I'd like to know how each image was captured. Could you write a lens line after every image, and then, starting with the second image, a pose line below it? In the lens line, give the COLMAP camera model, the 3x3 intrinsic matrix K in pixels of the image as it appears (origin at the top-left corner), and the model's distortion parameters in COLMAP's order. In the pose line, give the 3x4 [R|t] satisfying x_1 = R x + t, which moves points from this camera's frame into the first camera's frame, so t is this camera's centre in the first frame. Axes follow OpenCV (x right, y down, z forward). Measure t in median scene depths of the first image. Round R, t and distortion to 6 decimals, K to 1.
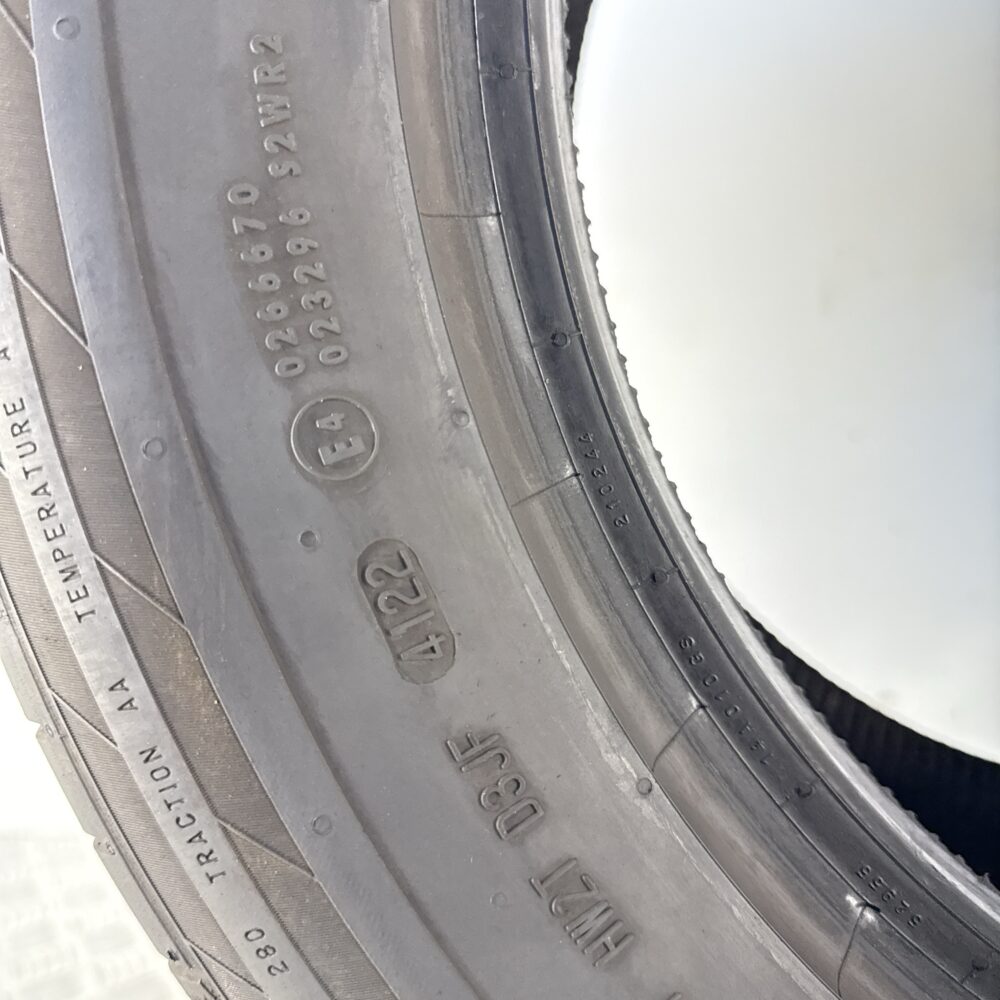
lens RADIAL K [[937.1, 0, 500.0], [0, 937.1, 500.0], [0, 0, 1]] dist [0.109616, -0.292023]
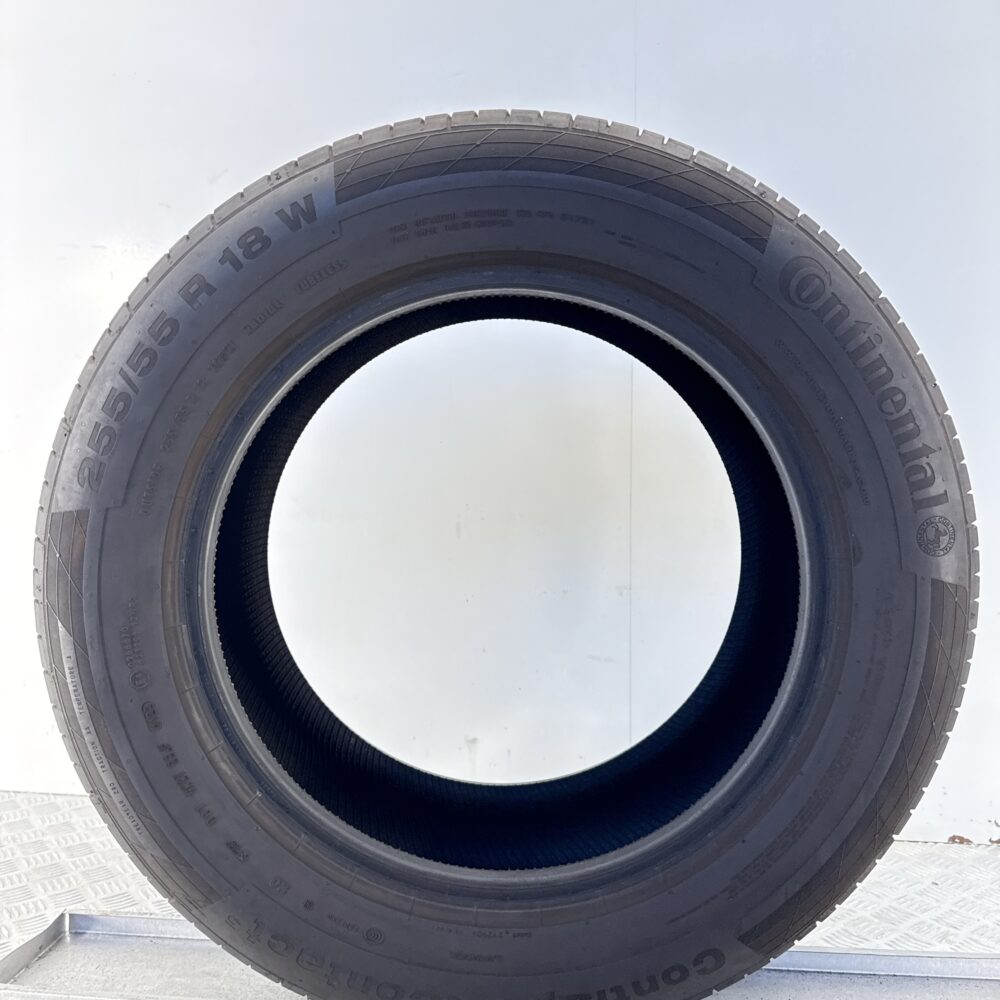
lens RADIAL K [[937.1, 0, 500.0], [0, 937.1, 500.0], [0, 0, 1]] dist [0.109616, -0.292023]
pose [[0.991046, 0.089986, 0.098641, 1.056396], [-0.086219, 0.995398, -0.041815, -0.908079], [-0.101950, 0.032936, 0.994244, -3.897795]]
